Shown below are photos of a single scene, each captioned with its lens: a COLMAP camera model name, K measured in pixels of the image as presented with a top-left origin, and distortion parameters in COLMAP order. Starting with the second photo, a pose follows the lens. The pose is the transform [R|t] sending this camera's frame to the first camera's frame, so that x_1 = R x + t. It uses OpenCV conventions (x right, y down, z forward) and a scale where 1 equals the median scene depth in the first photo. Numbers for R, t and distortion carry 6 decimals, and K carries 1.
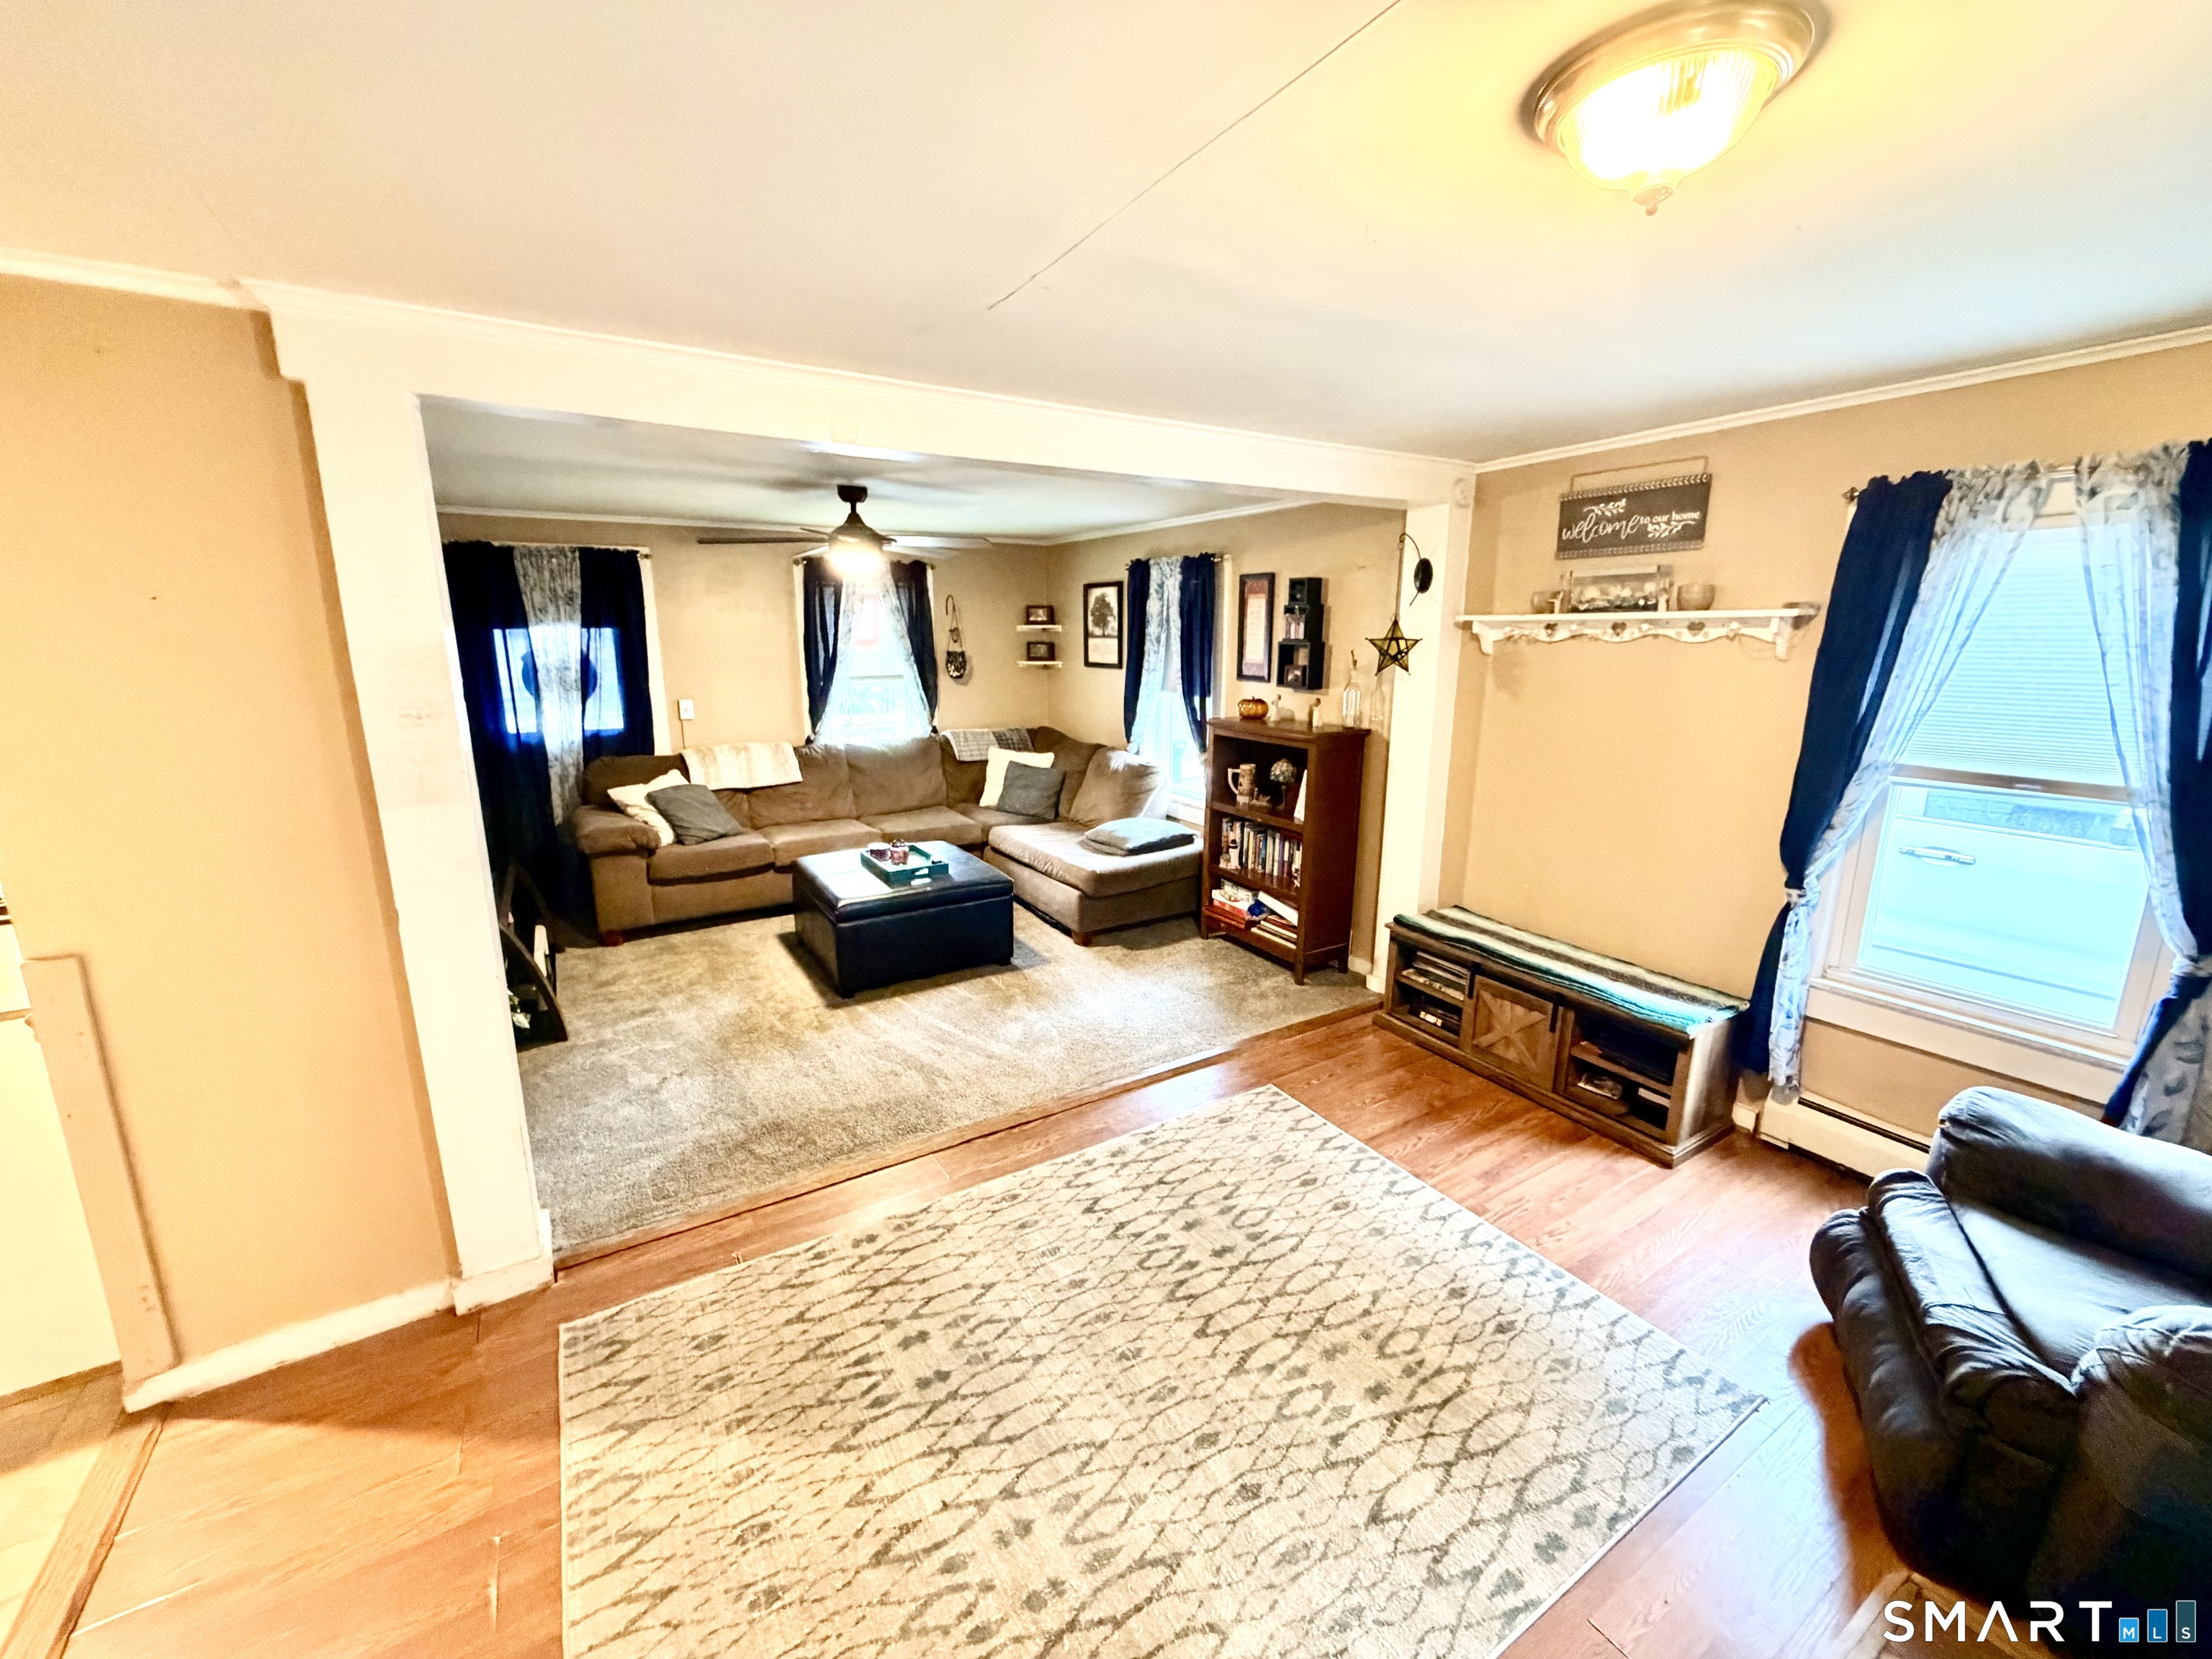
lens RADIAL K [[888.2, 0, 1106.0], [0, 888.2, 829.5], [0, 0, 1]] dist [0.007596, -0.000076]
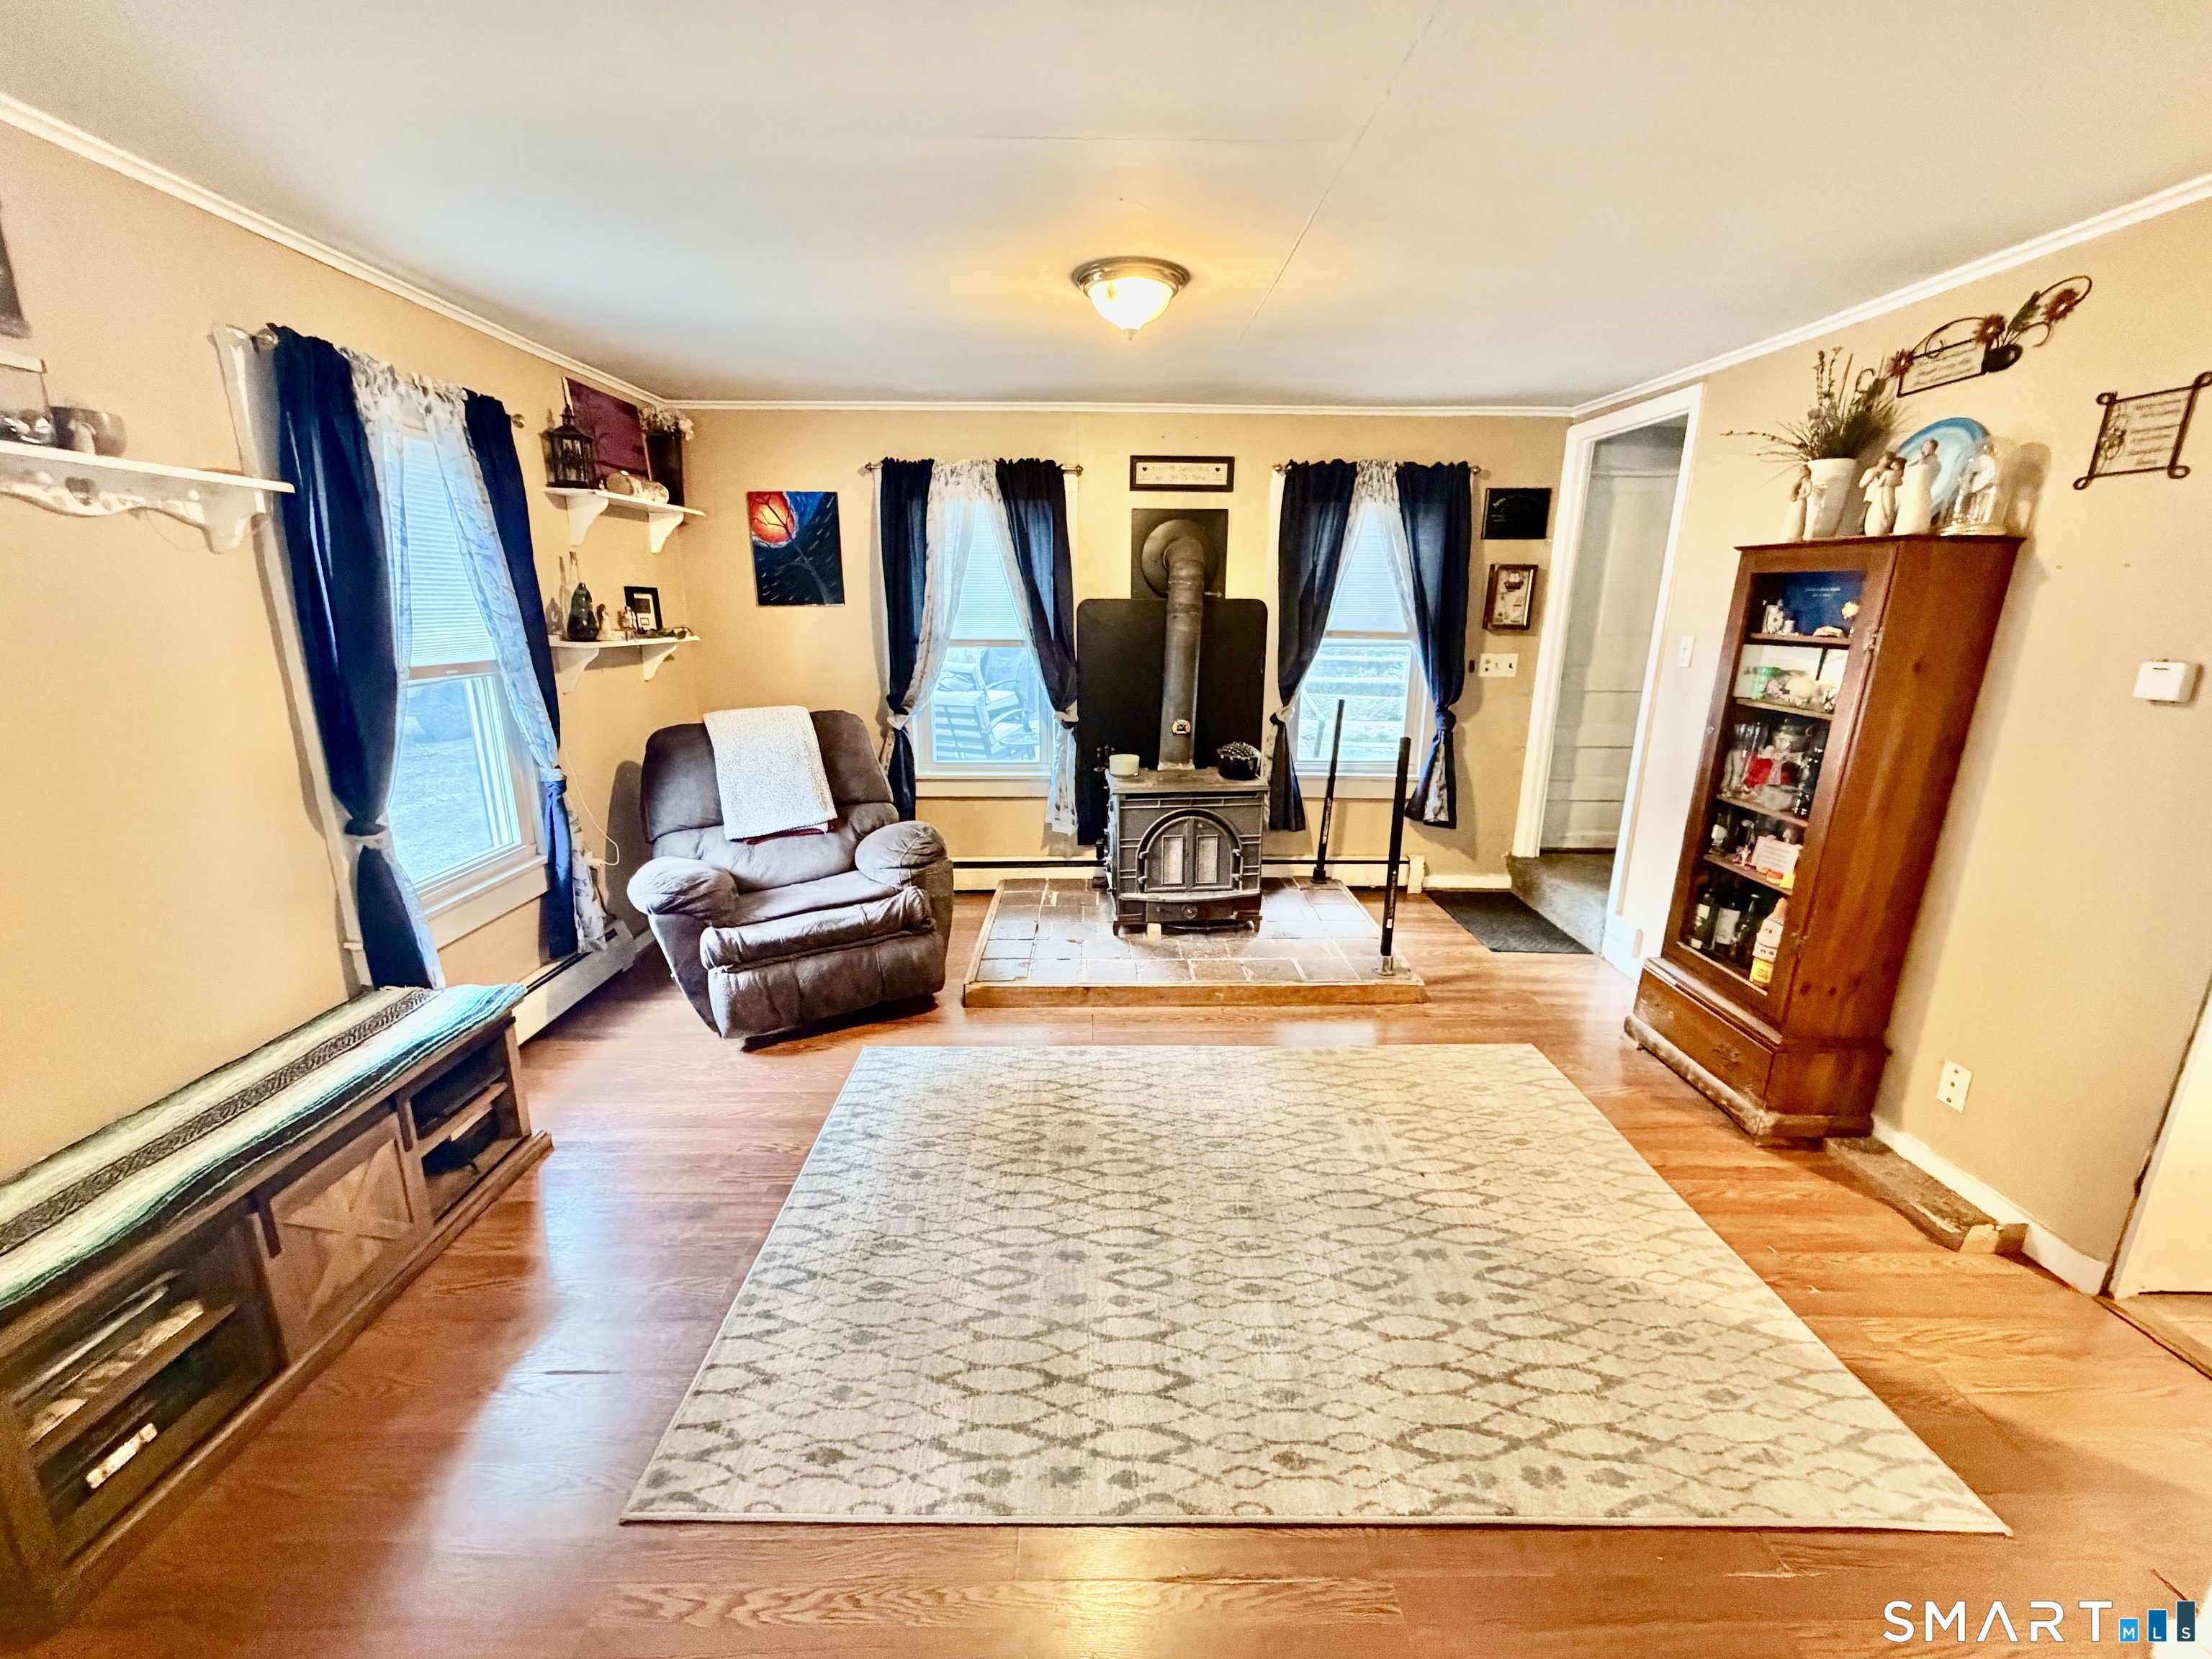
lens RADIAL K [[881.9, 0, 1099.3], [0, 881.9, 829.4], [0, 0, 1]] dist [0.000813, -0.000227]
pose [[-0.855854, -0.131534, 0.500212, -0.251777], [0.106583, 0.901513, 0.419421, -0.235510], [-0.506116, 0.412277, -0.757545, 1.426266]]
